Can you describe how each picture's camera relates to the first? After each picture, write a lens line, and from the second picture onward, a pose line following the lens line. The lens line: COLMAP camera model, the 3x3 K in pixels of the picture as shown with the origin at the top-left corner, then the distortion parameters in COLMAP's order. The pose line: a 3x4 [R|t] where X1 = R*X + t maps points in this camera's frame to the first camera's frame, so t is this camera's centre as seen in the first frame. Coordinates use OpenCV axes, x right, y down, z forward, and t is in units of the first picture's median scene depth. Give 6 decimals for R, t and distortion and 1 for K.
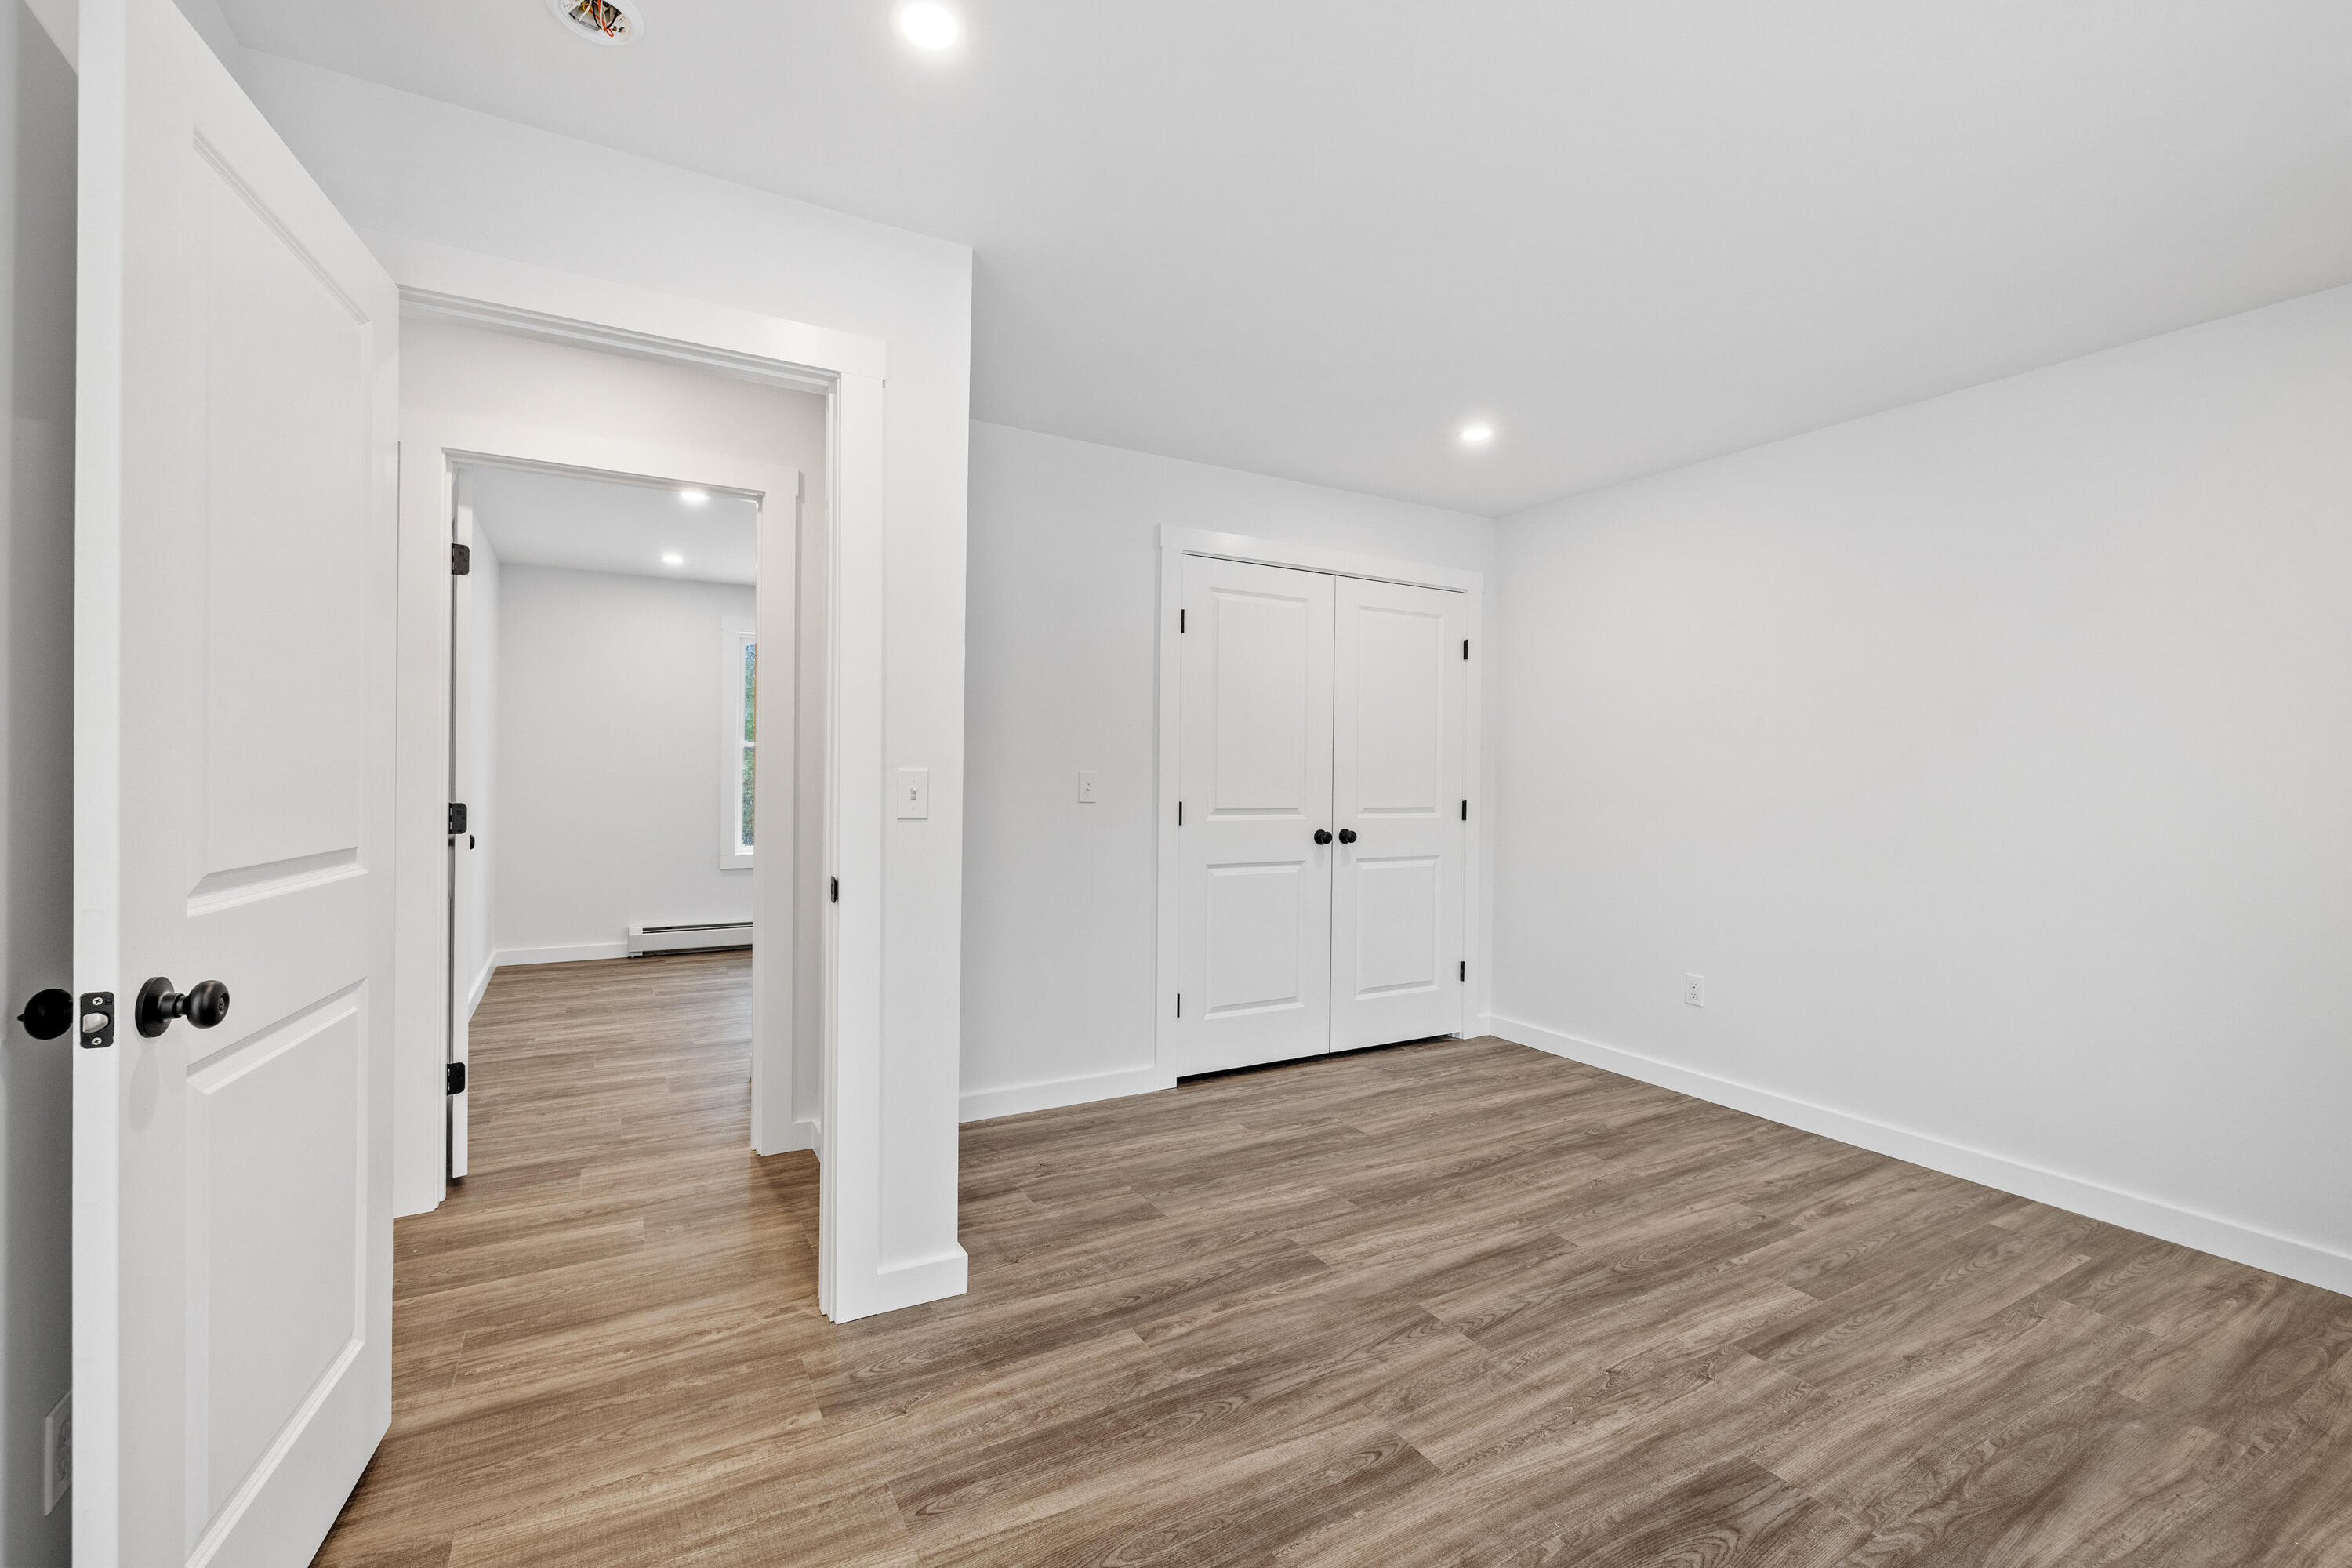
lens RADIAL K [[992.5, 0, 1167.7], [0, 992.5, 775.1], [0, 0, 1]] dist [-0.000137, -0.000316]
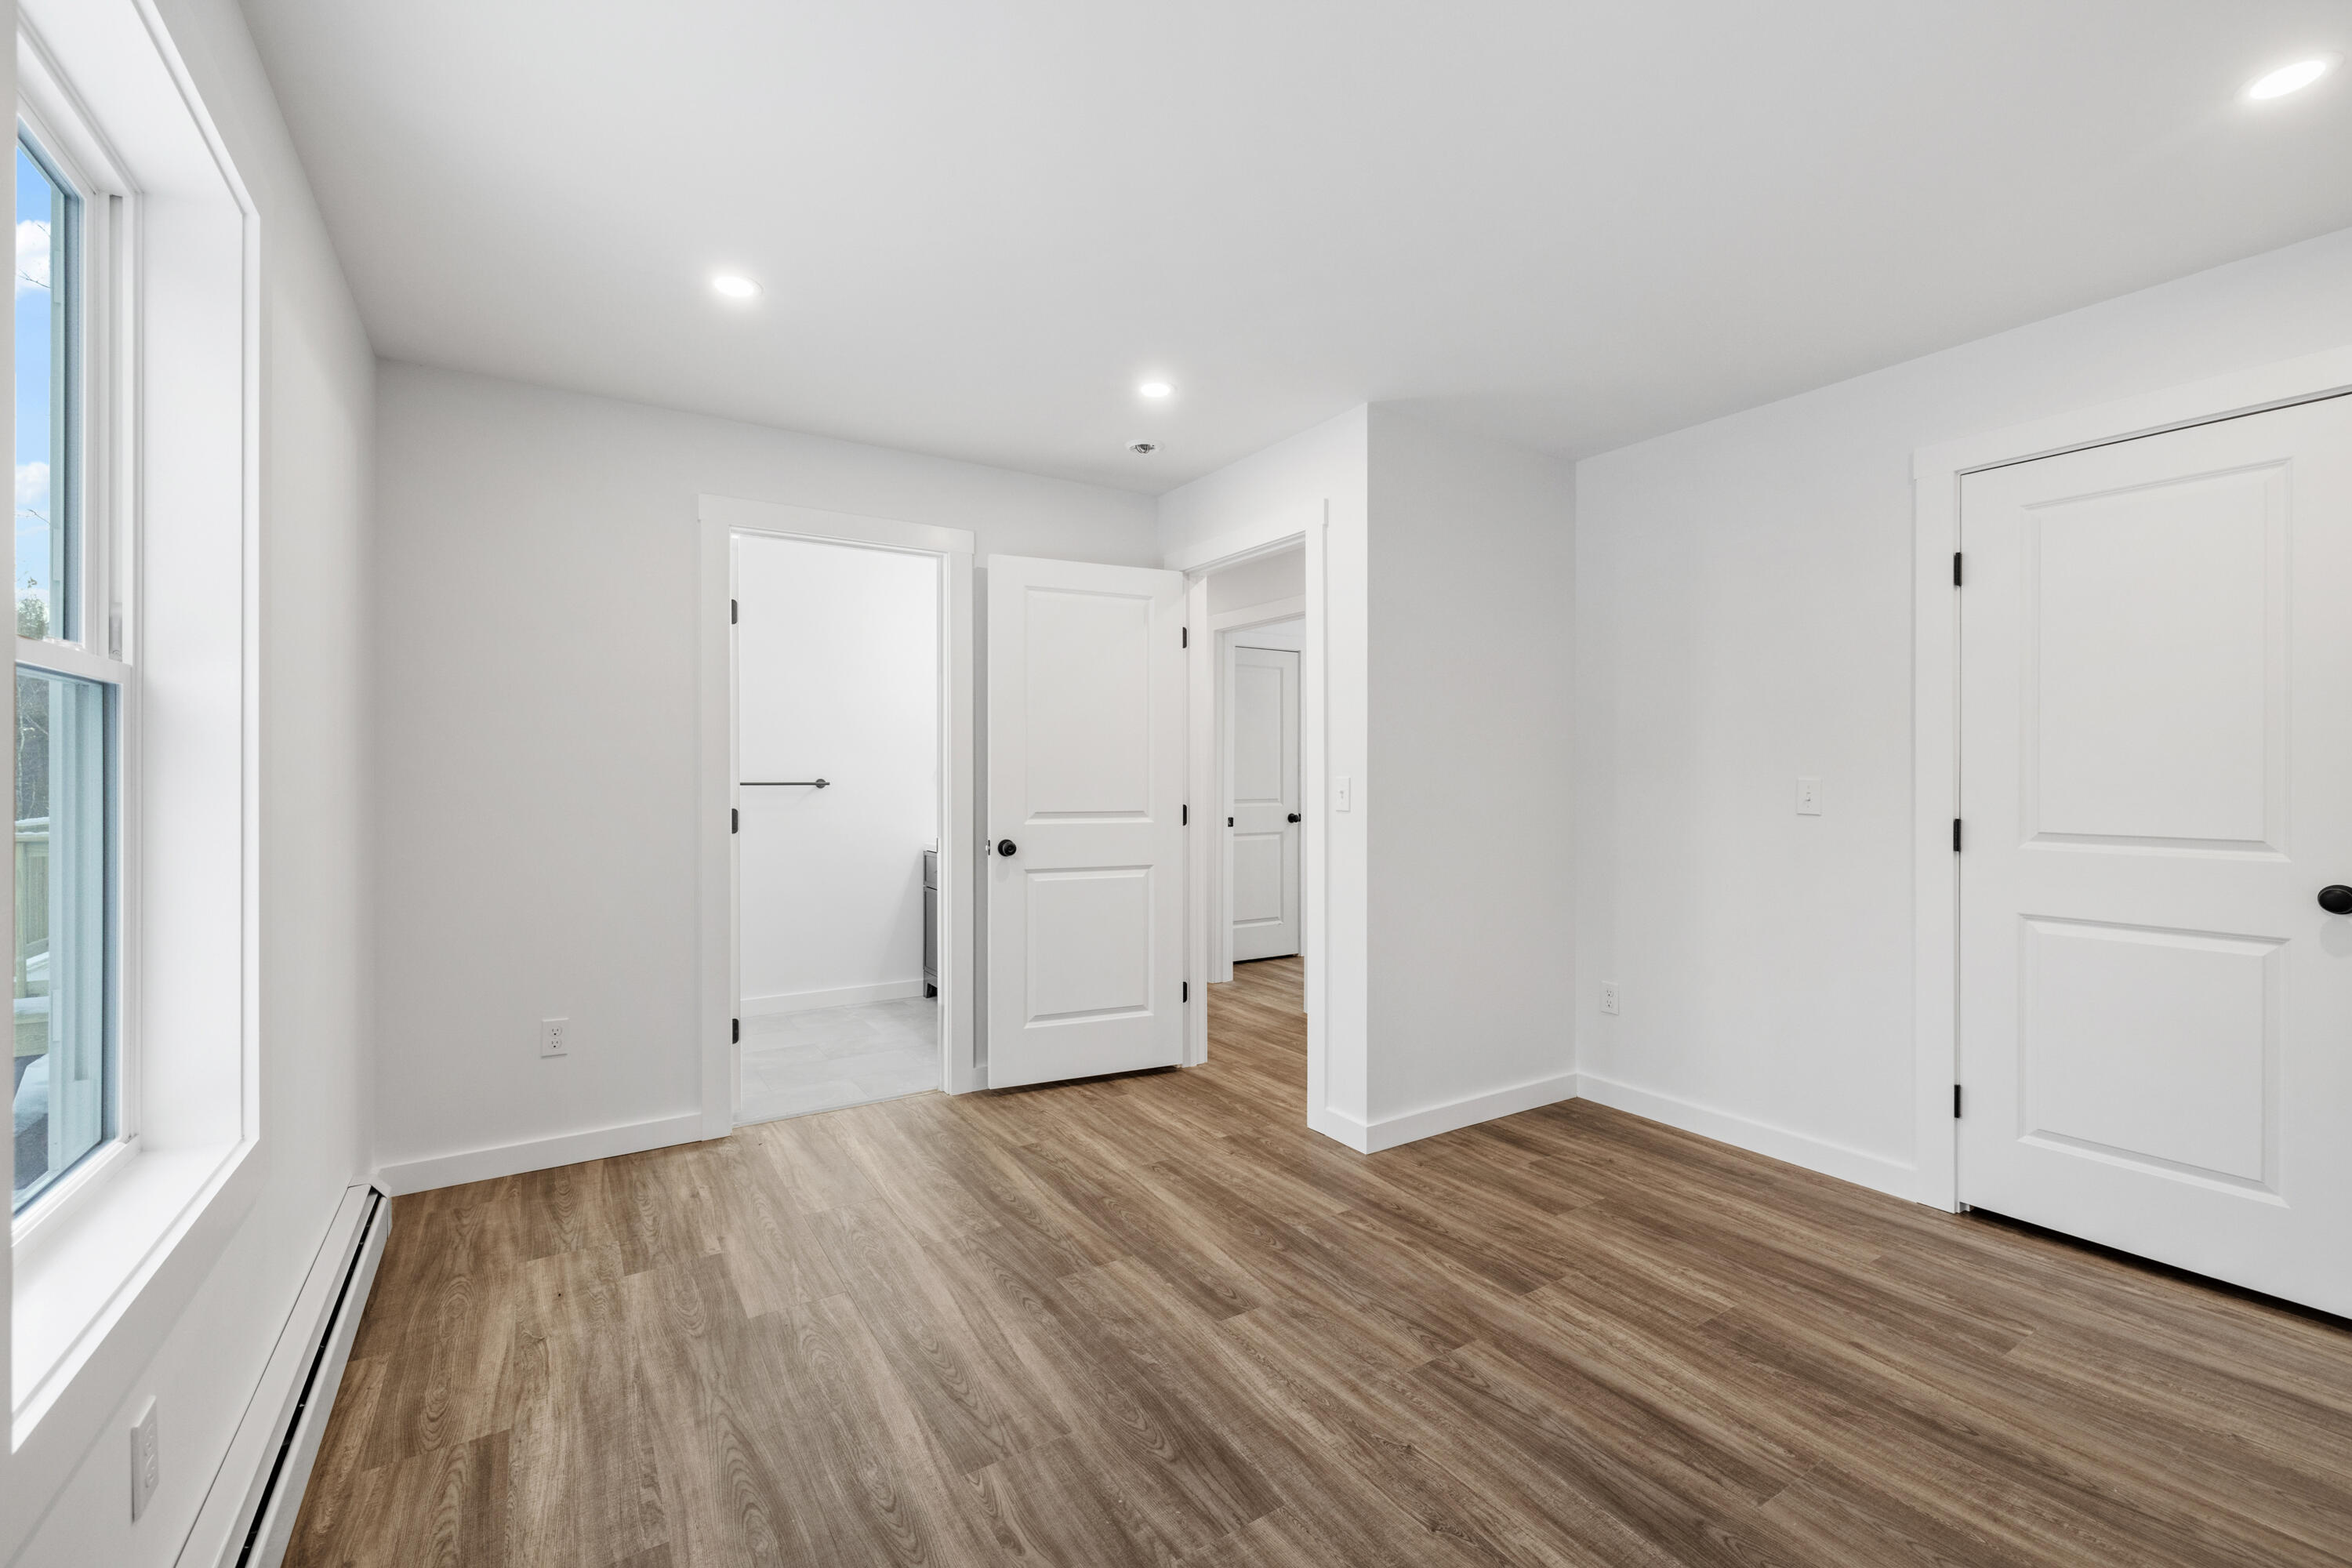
lens RADIAL K [[982.2, 0, 1168.8], [0, 982.2, 783.4], [0, 0, 1]] dist [-0.000197, -0.000484]
pose [[0.058941, -0.004654, -0.998251, 1.071376], [-0.004611, 0.999977, -0.004934, 0.011365], [0.998251, 0.004893, 0.058919, 0.597985]]
